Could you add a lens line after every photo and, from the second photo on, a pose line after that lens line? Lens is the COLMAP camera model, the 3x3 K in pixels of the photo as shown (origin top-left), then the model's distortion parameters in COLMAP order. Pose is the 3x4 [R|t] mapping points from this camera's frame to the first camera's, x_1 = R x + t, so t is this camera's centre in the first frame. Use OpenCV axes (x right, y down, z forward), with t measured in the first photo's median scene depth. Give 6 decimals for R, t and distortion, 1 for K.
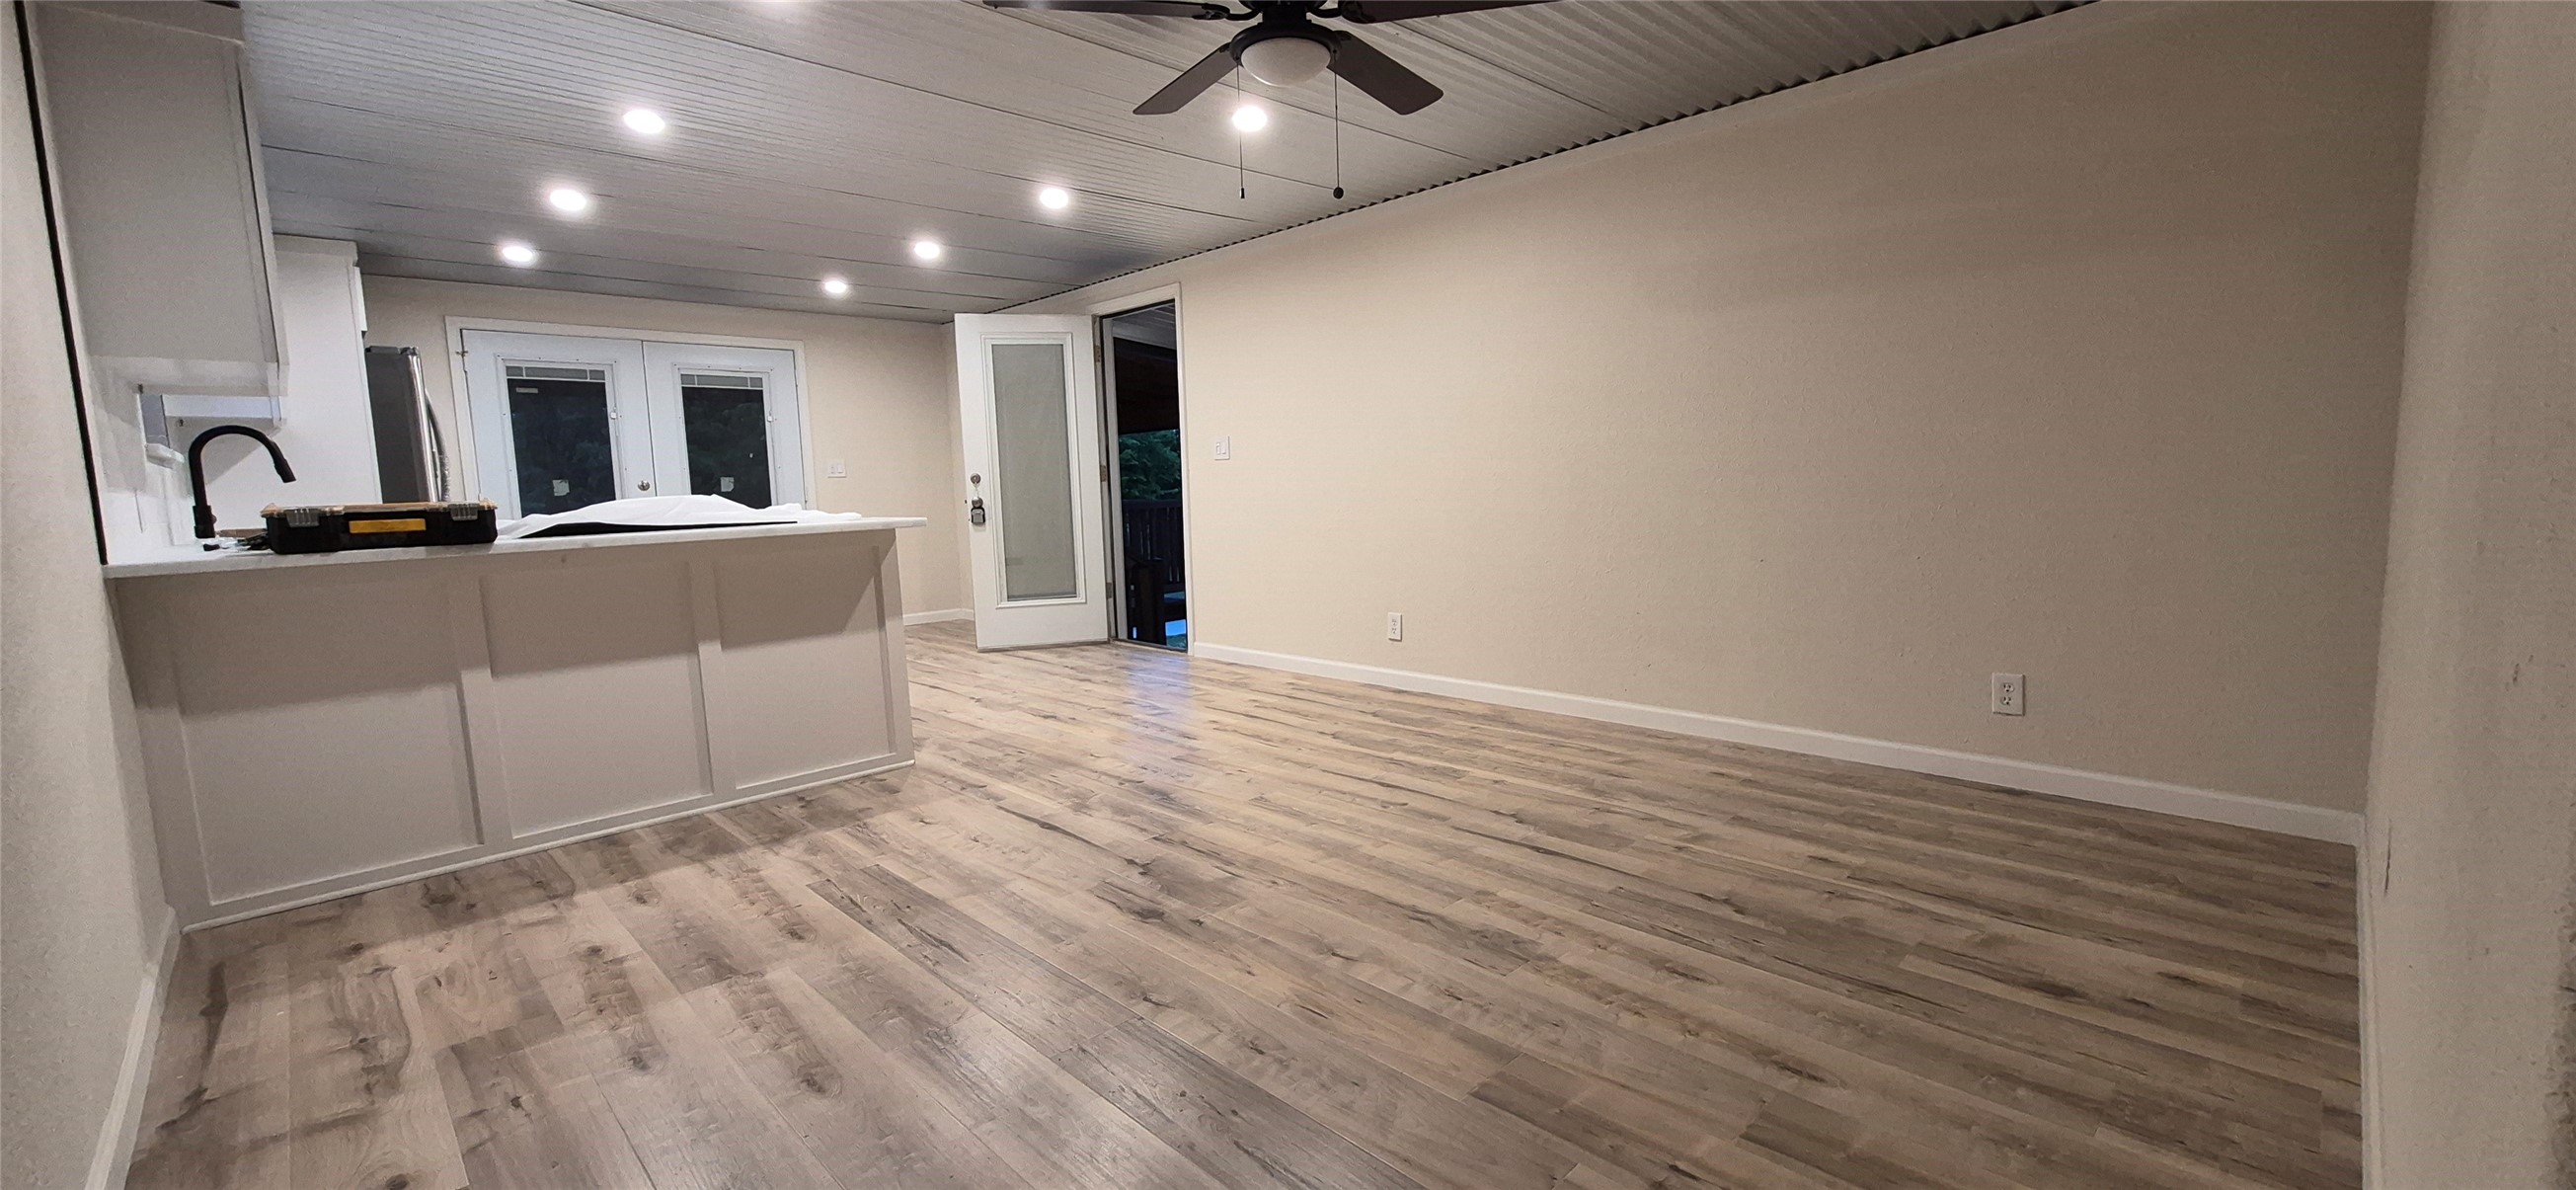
lens RADIAL K [[1022.8, 0, 1304.4], [0, 1022.8, 585.8], [0, 0, 1]] dist [0.007869, -0.000666]
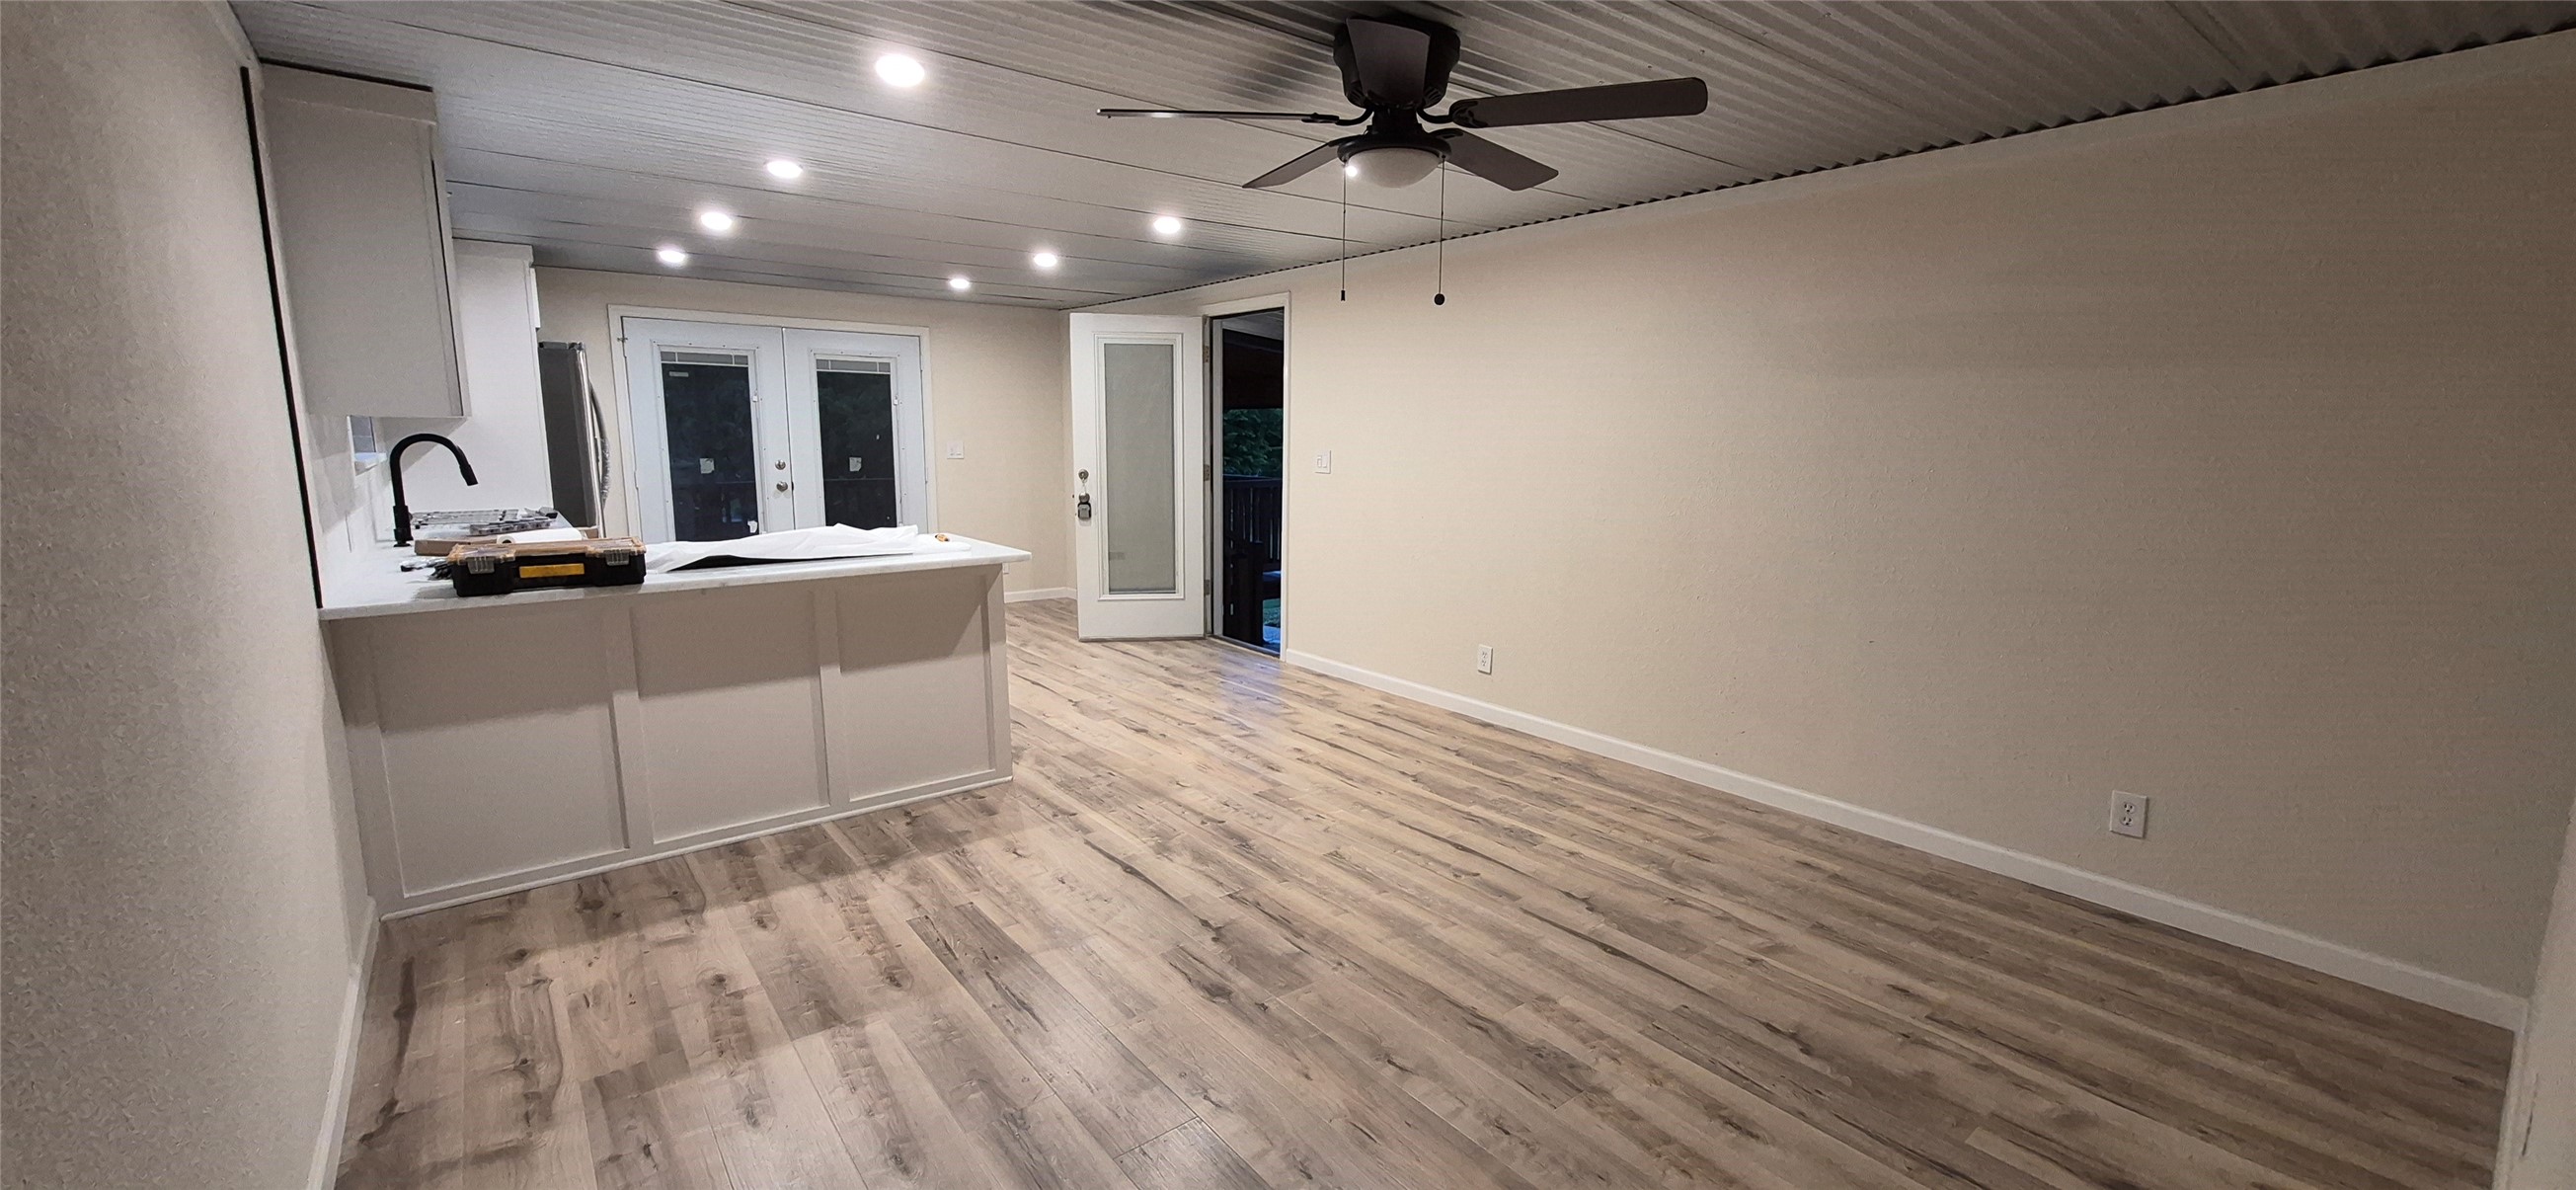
lens RADIAL K [[1023.3, 0, 1305.8], [0, 1023.3, 584.1], [0, 0, 1]] dist [0.007396, 0.000470]
pose [[0.993693, 0.055681, -0.097331, 0.014460], [-0.050860, 0.997386, 0.051329, -0.132670], [0.099934, -0.046055, 0.993928, -0.009384]]
